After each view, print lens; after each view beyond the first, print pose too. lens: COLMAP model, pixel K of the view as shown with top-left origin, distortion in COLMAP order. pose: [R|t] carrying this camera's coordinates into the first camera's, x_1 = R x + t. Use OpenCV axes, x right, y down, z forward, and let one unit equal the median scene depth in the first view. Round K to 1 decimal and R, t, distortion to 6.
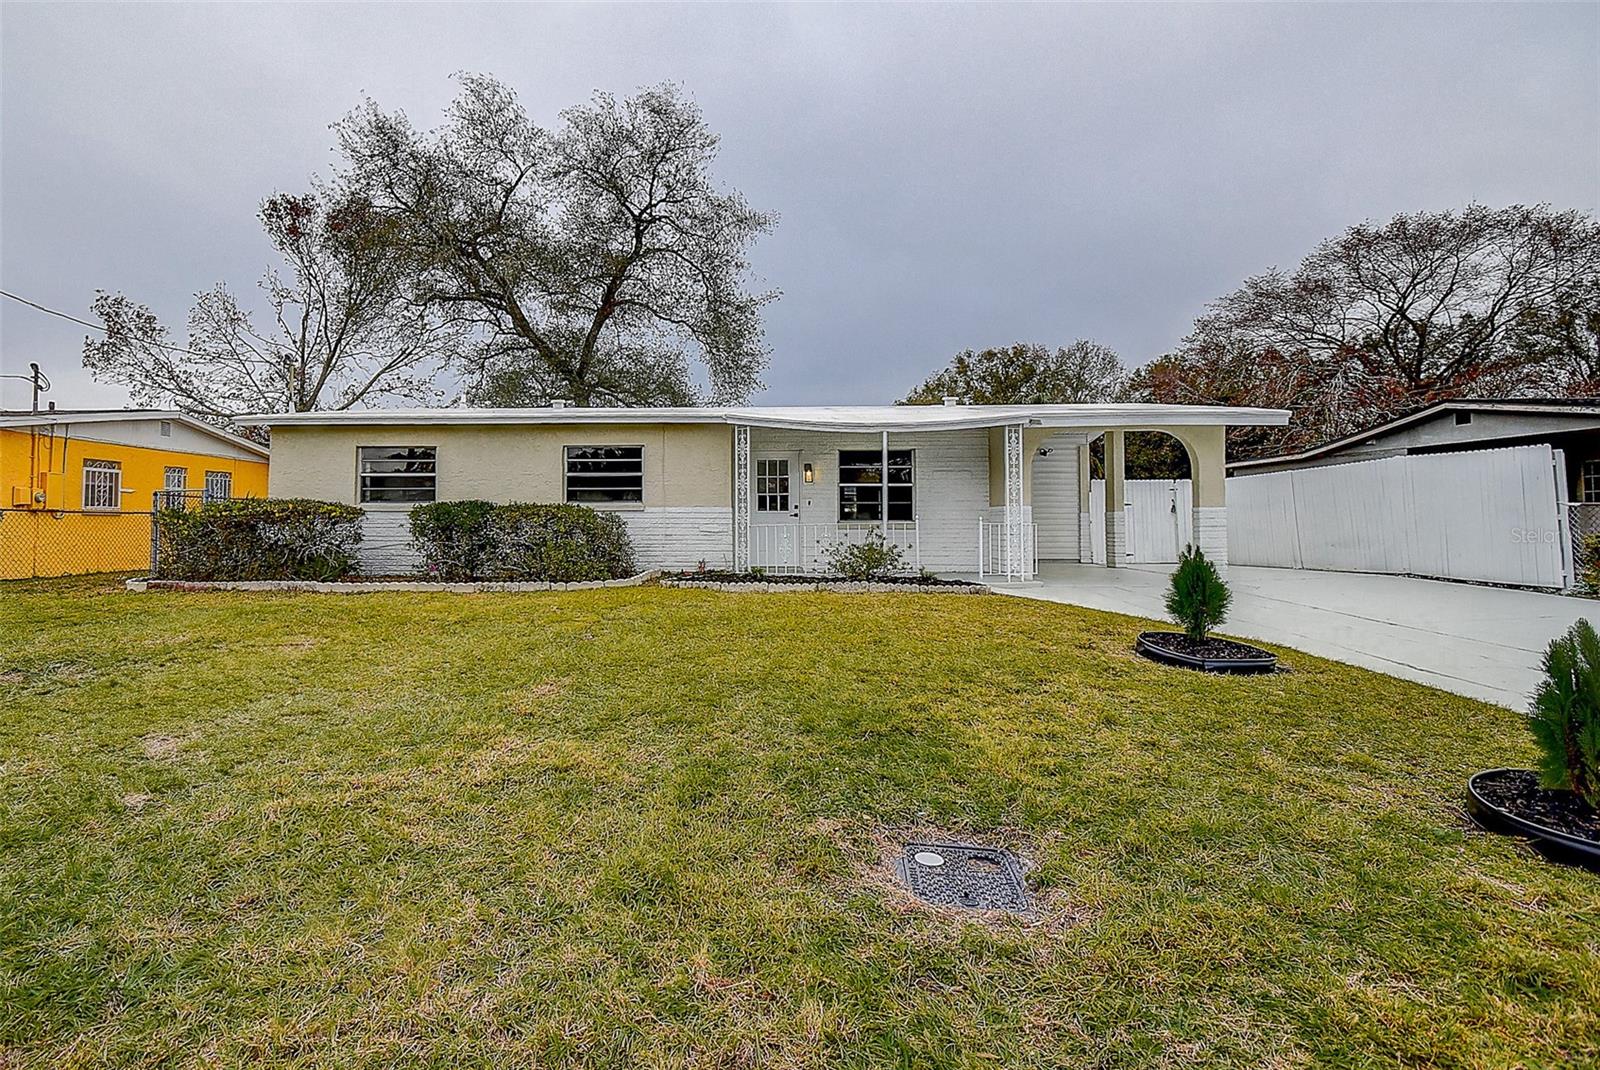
lens RADIAL K [[740.7, 0, 831.9], [0, 740.7, 525.3], [0, 0, 1]] dist [0.037095, -0.021267]
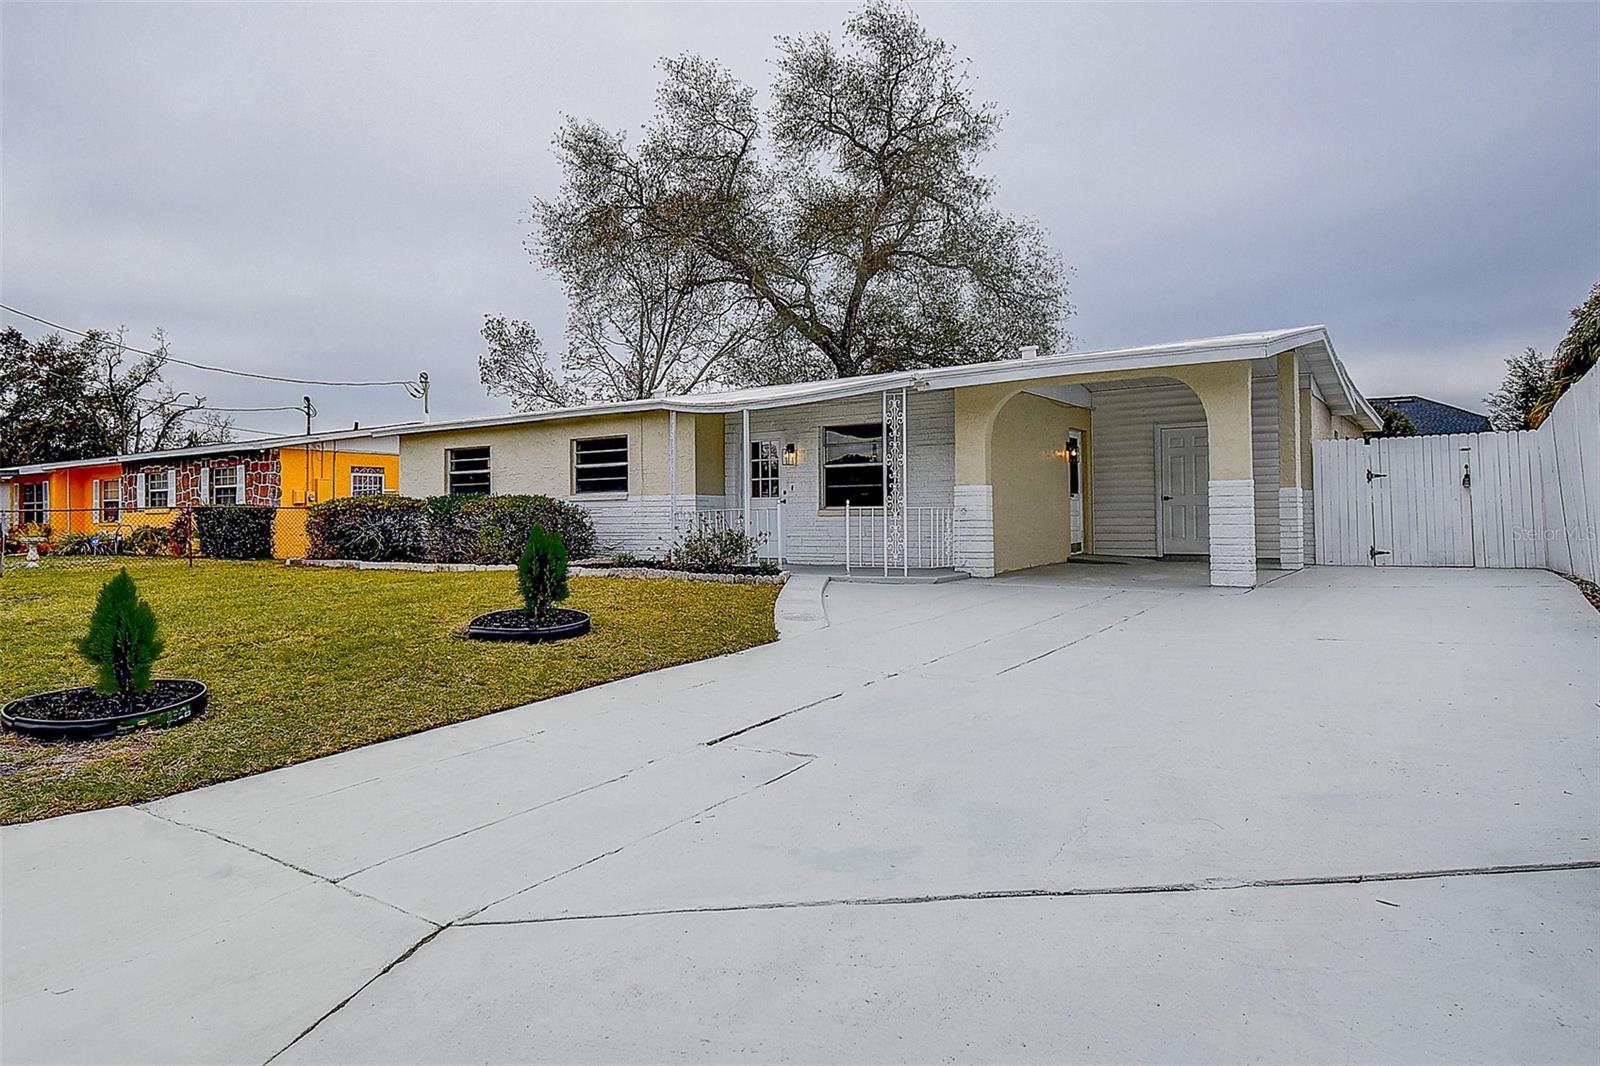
lens RADIAL K [[961.9, 0, 800.0], [0, 961.9, 533.0], [0, 0, 1]] dist [0.035846, 0.000047]
pose [[0.843908, 0.000503, -0.536488, 0.596460], [0.008658, 0.999857, 0.014557, 0.007819], [0.536419, -0.016929, 0.843782, 0.016605]]
